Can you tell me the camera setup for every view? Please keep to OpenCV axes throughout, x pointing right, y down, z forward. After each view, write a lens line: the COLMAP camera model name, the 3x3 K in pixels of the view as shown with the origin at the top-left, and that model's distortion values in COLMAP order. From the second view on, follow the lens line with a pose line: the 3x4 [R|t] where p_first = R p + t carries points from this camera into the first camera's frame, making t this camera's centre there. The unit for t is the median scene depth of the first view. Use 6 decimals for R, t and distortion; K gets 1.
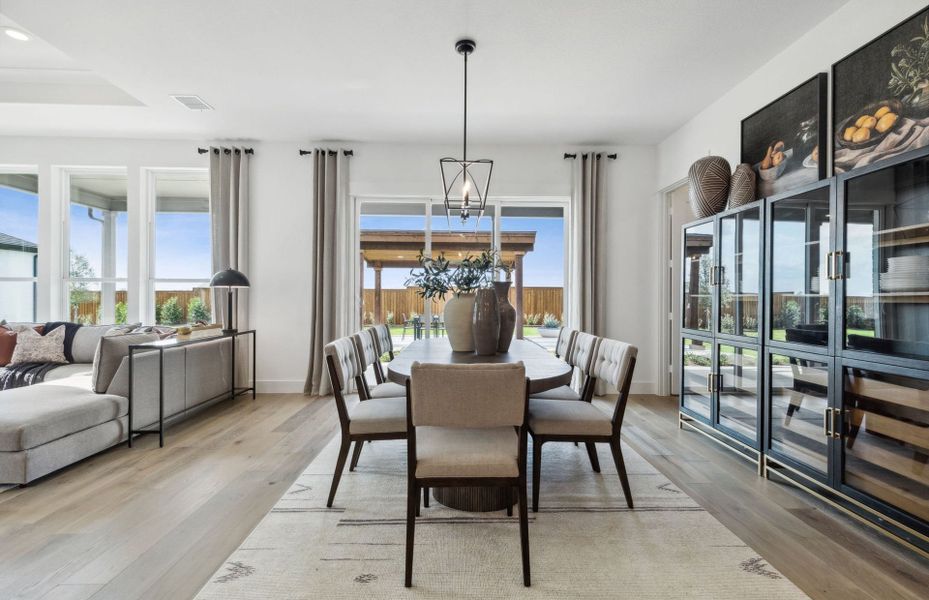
lens RADIAL K [[418.7, 0, 464.3], [0, 418.7, 297.3], [0, 0, 1]] dist [0.004434, -0.000216]
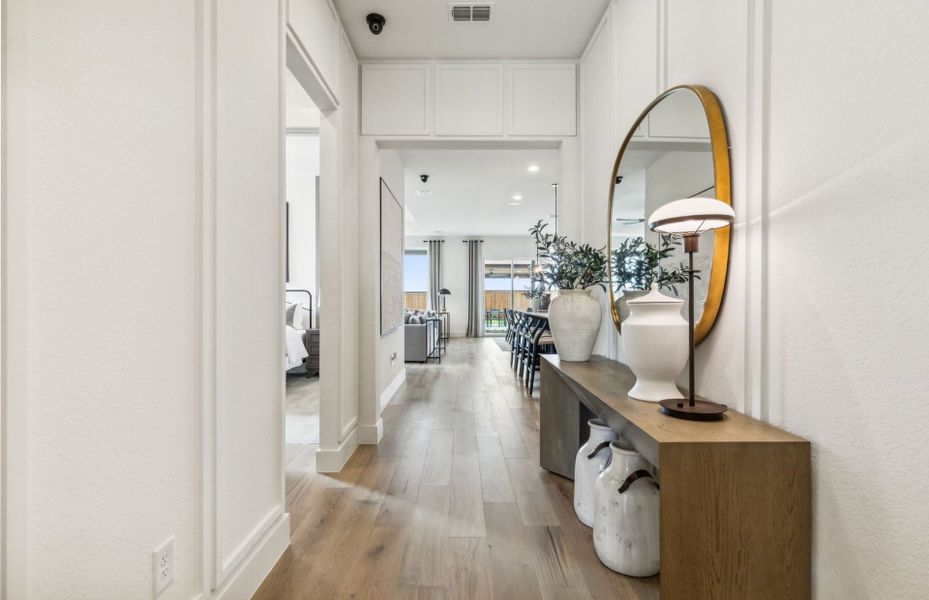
lens RADIAL K [[418.7, 0, 463.6], [0, 418.7, 299.1], [0, 0, 1]] dist [0.004434, -0.000216]
pose [[0.999915, -0.001588, -0.012945, -0.361387], [0.001615, 0.999997, 0.002069, -0.002458], [0.012942, -0.002089, 0.999914, -1.545914]]
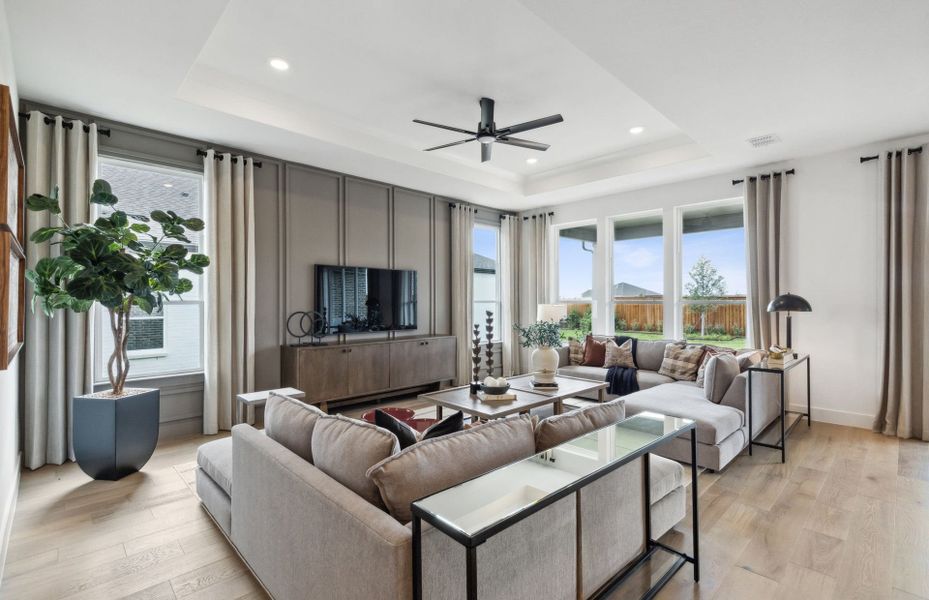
lens RADIAL K [[418.7, 0, 465.9], [0, 418.7, 299.8], [0, 0, 1]] dist [0.004434, -0.000216]
pose [[0.678932, -0.005952, -0.734177, -0.311128], [0.000719, 0.999972, -0.007441, -0.041001], [0.734200, 0.004524, 0.678918, -0.236242]]
